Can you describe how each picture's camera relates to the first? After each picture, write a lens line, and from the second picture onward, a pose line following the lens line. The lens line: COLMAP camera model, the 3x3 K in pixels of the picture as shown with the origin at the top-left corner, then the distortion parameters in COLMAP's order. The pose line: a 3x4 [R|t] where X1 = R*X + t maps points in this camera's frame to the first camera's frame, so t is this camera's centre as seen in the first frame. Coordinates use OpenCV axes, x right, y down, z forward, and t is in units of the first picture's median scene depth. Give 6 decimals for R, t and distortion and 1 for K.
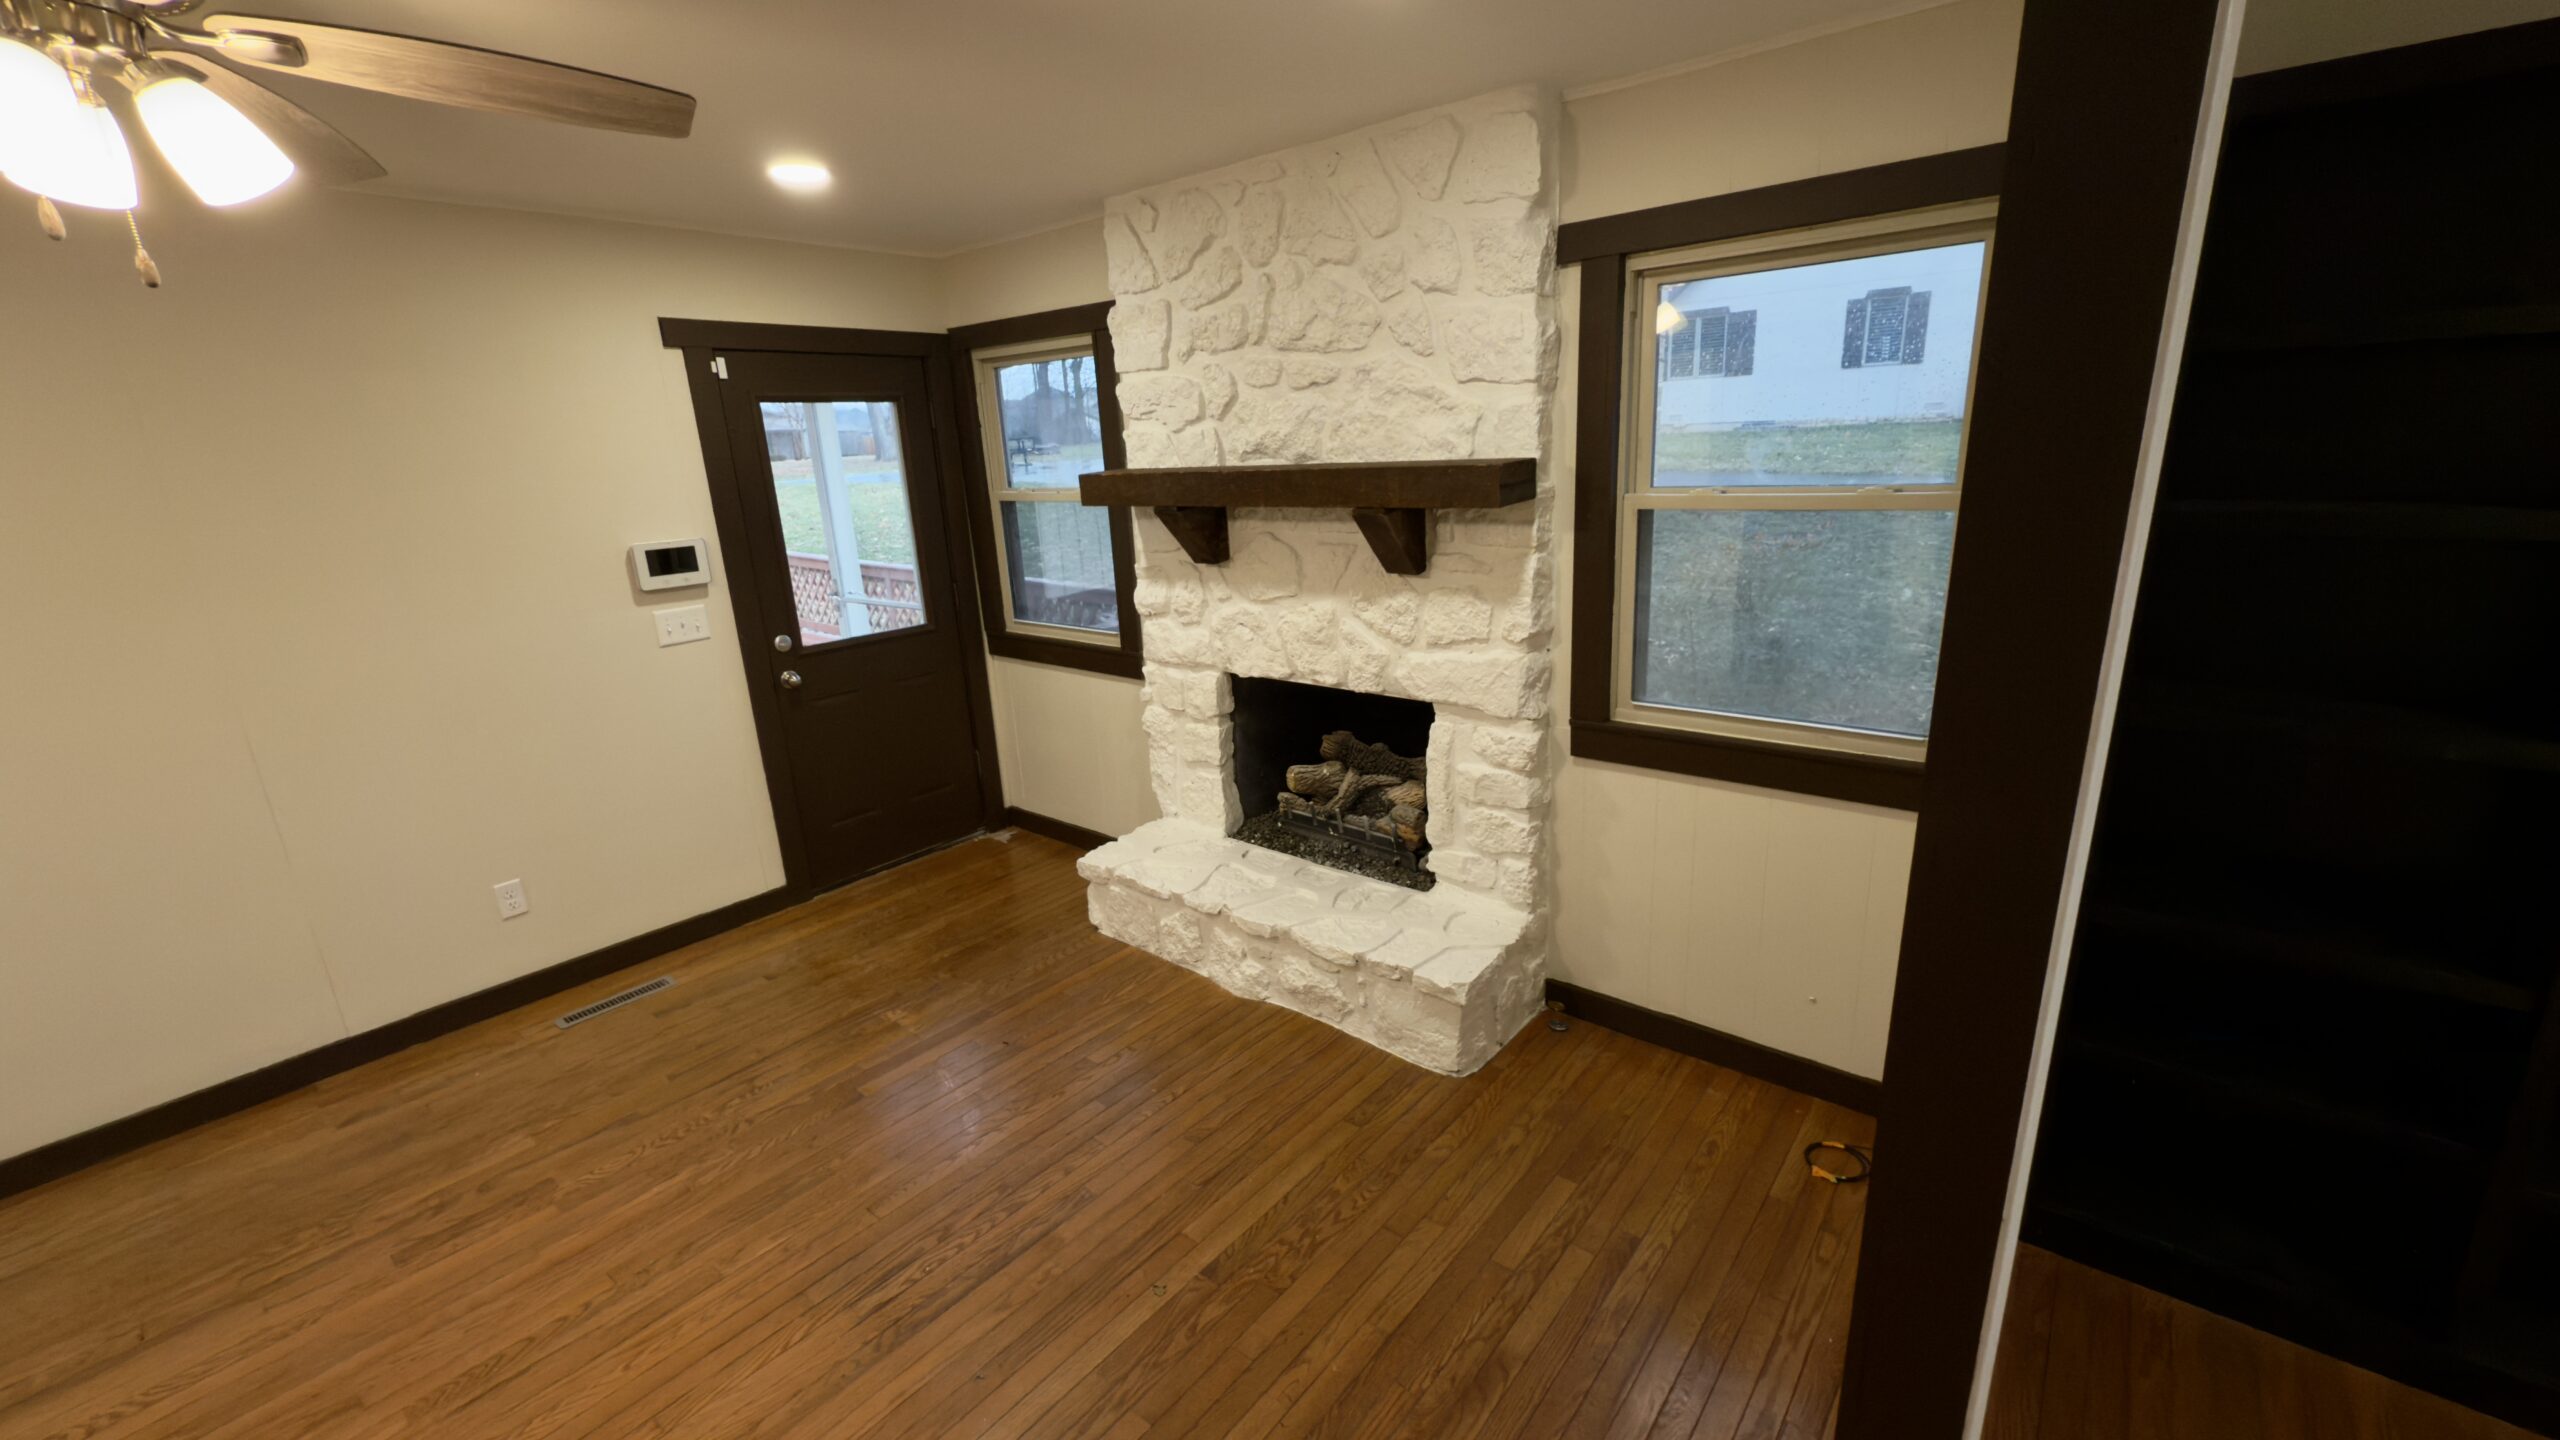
lens RADIAL K [[1028.6, 0, 1280.0], [0, 1028.6, 720.0], [0, 0, 1]] dist [0.001771, 0.000432]
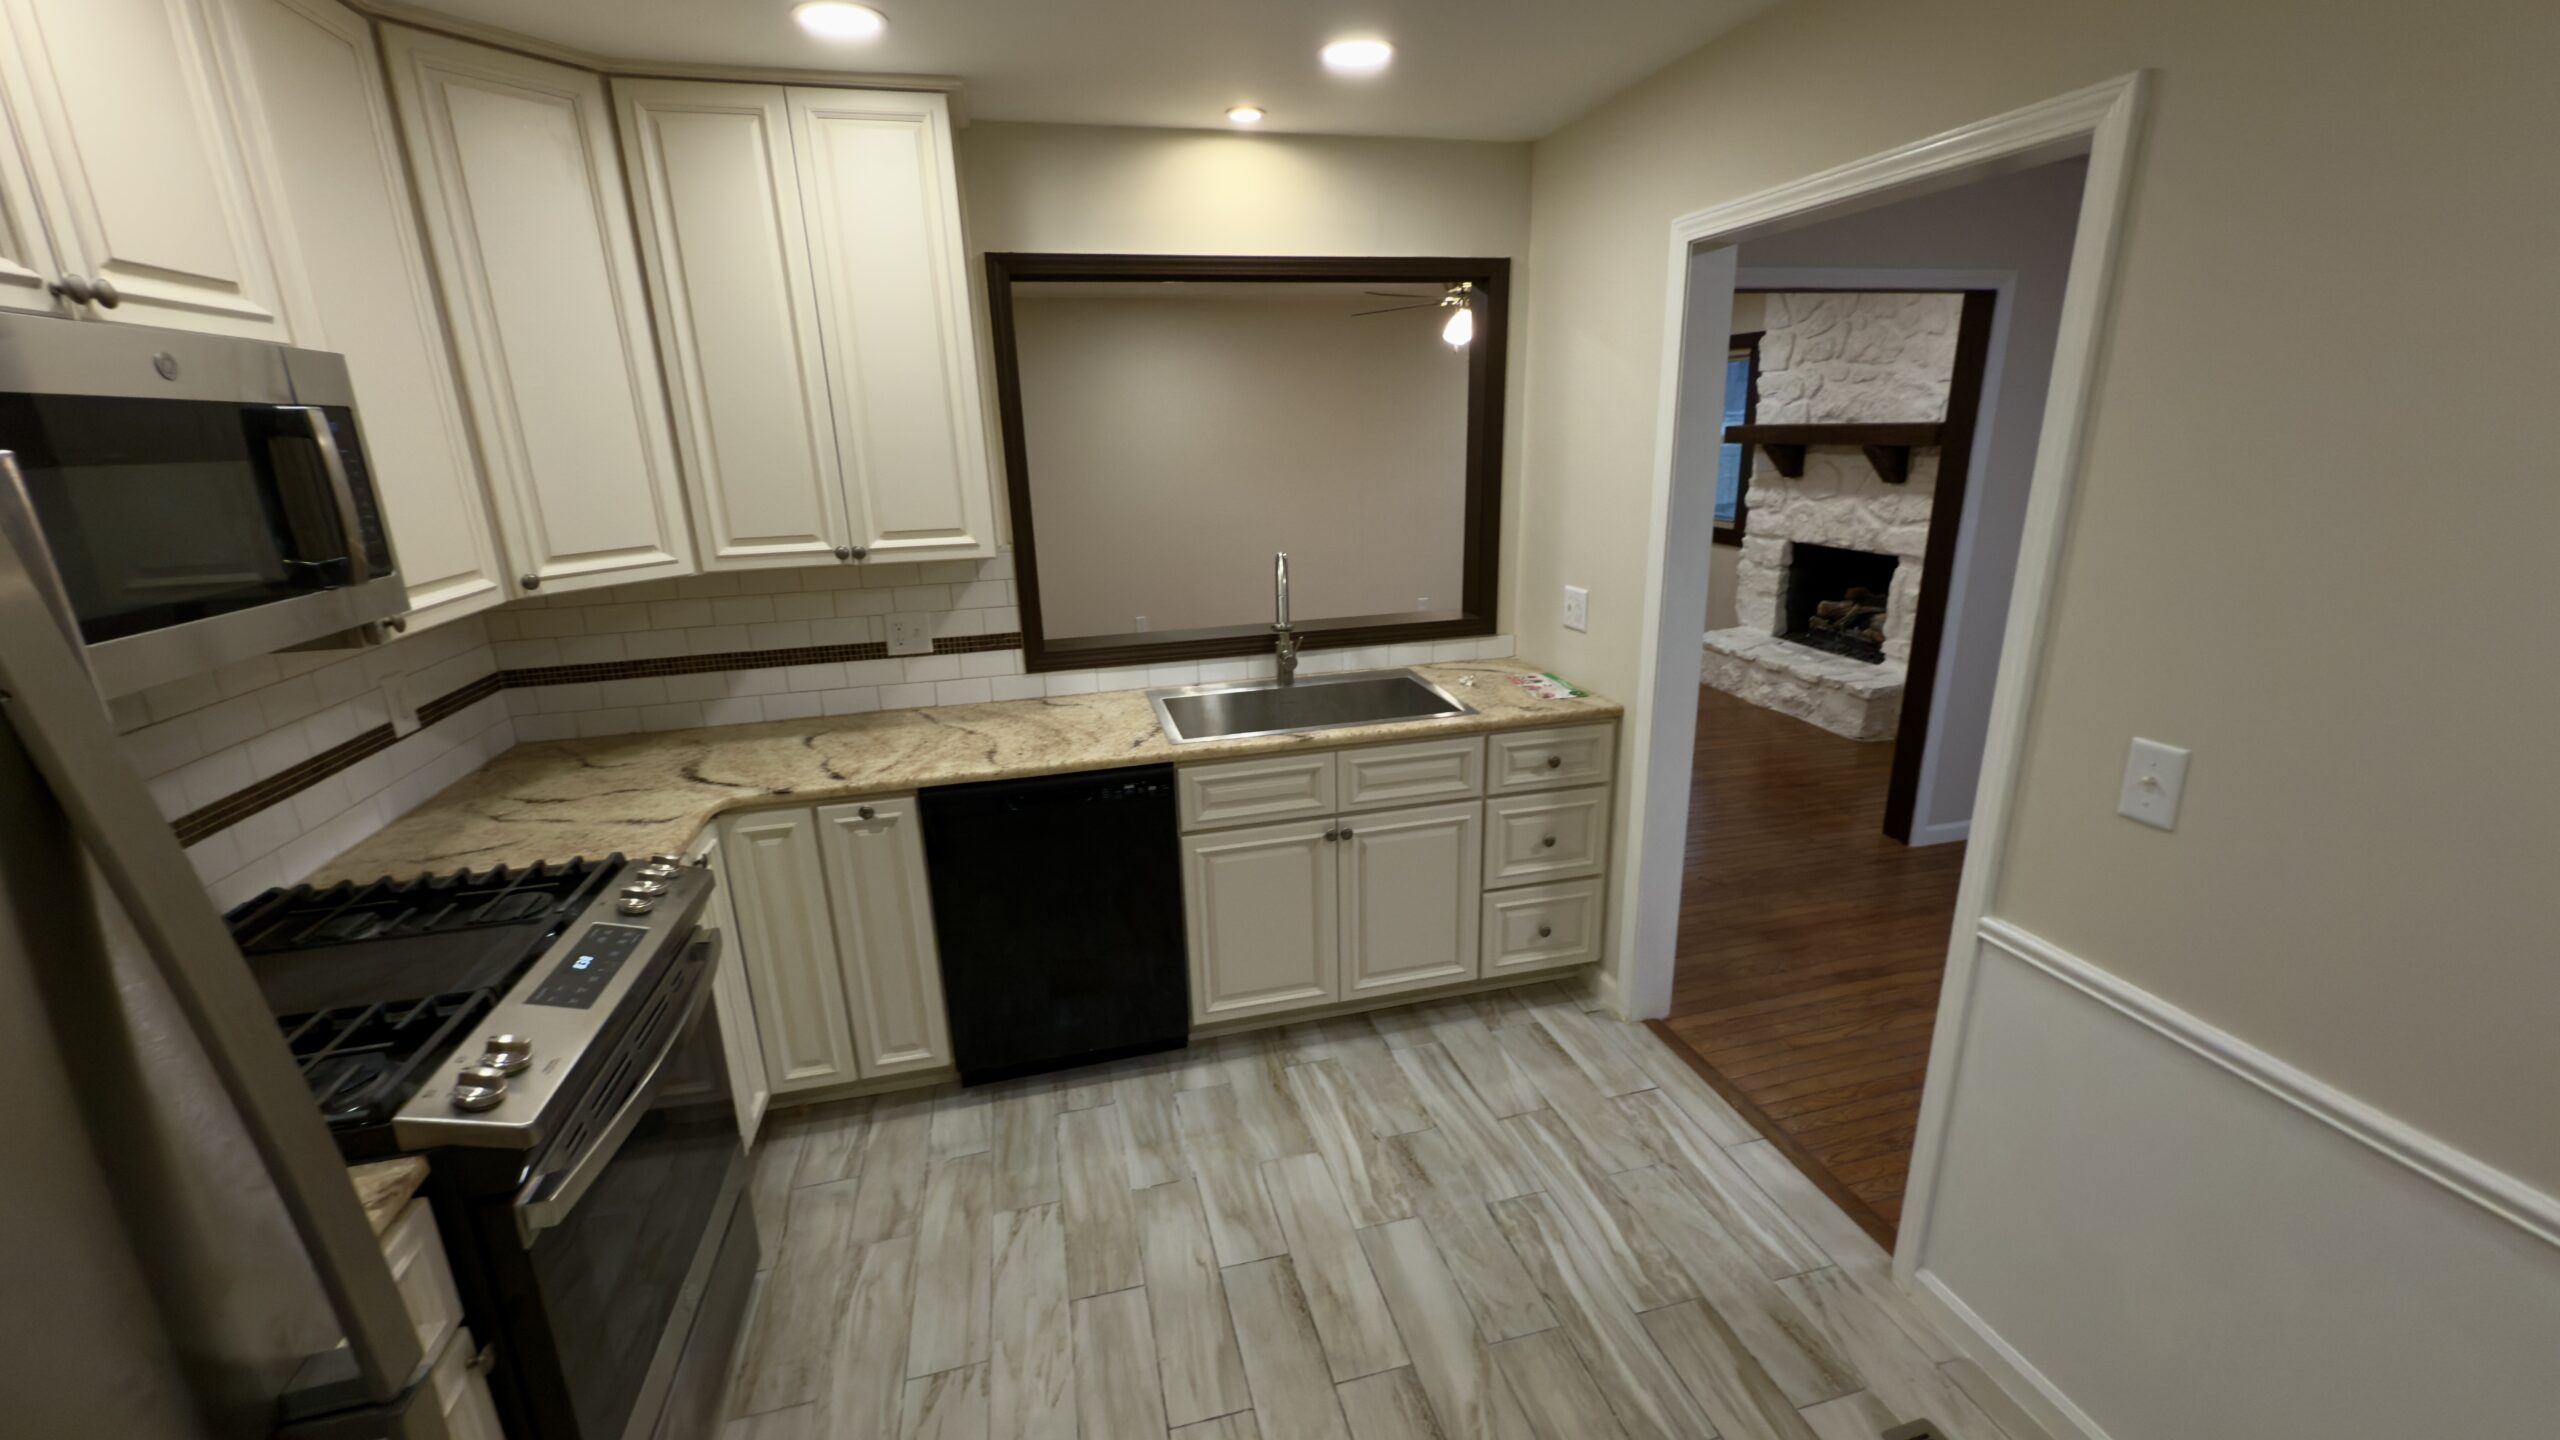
lens RADIAL K [[1015.2, 0, 1283.4], [0, 1015.2, 724.9], [0, 0, 1]] dist [-0.000880, -0.000097]
pose [[0.810700, 0.191203, -0.553360, 0.290622], [-0.169473, 0.981343, 0.090798, 0.275446], [0.560397, 0.020170, 0.827978, -1.016553]]
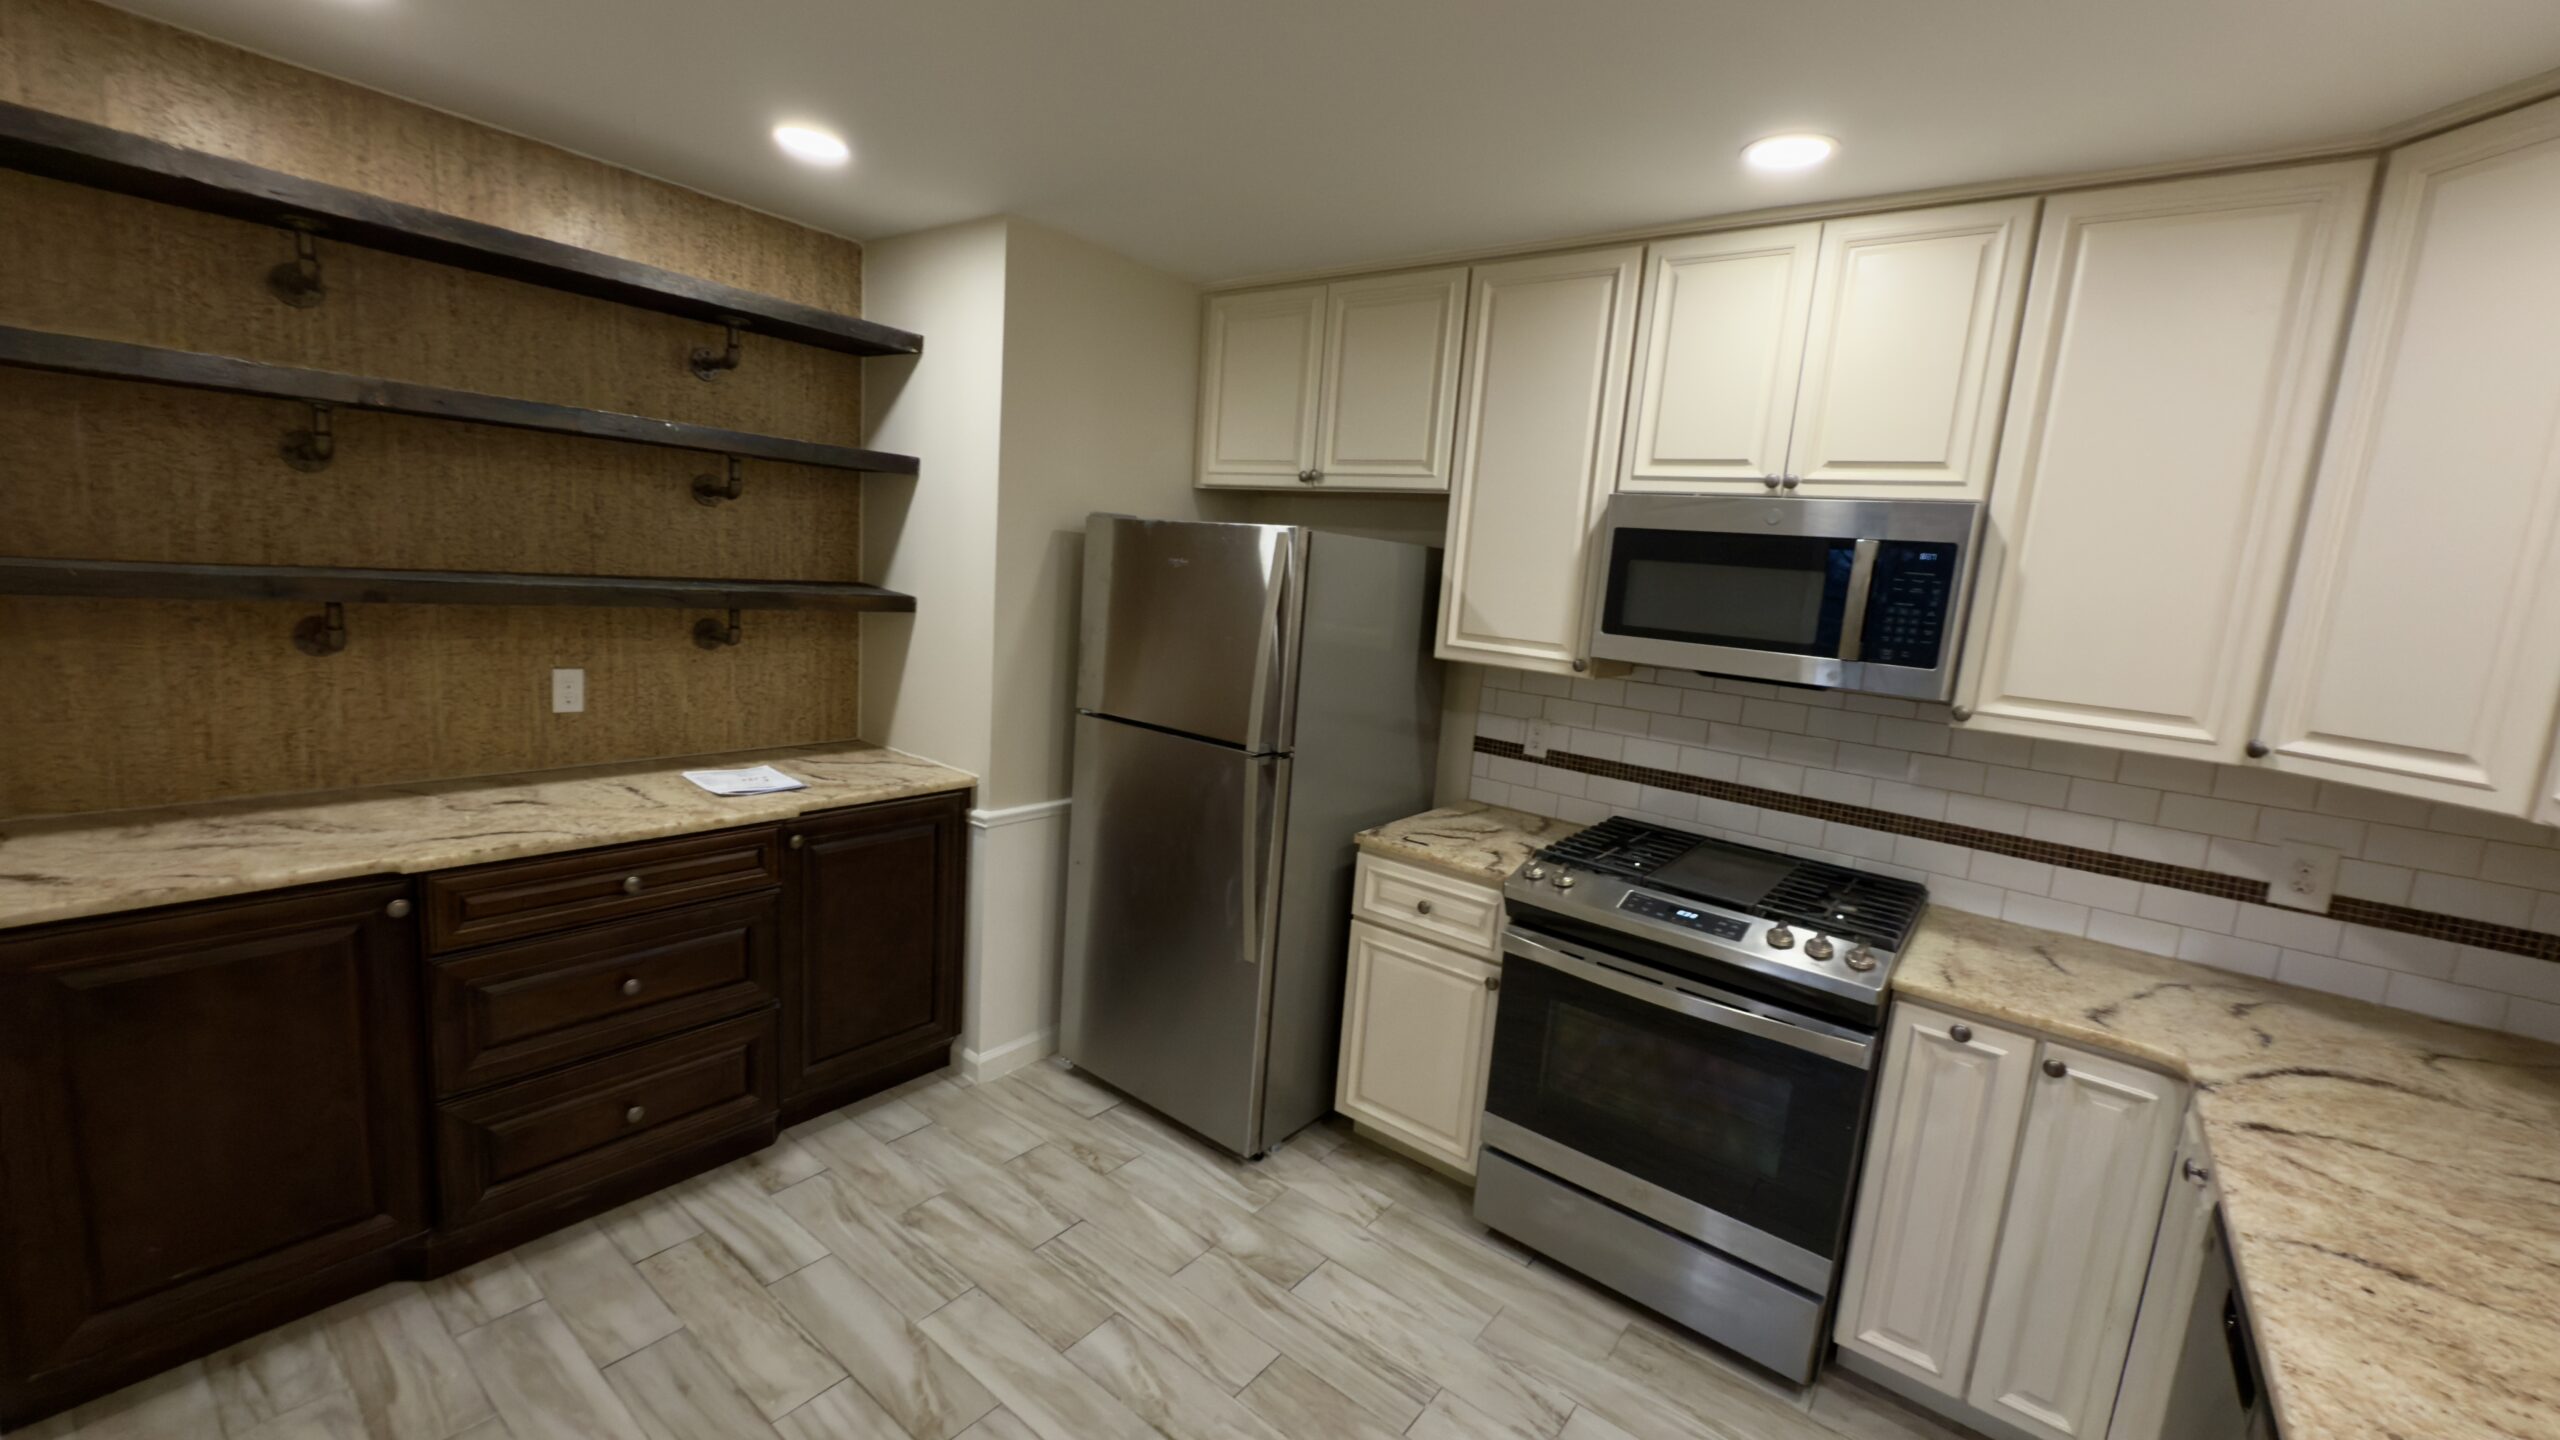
lens RADIAL K [[1015.2, 0, 1283.4], [0, 1015.2, 724.9], [0, 0, 1]] dist [-0.000880, -0.000097]
pose [[-0.998707, -0.026584, -0.043327, 0.091993], [-0.042308, 0.907190, 0.418589, 0.109696], [0.028178, 0.419881, -0.907142, -0.294954]]
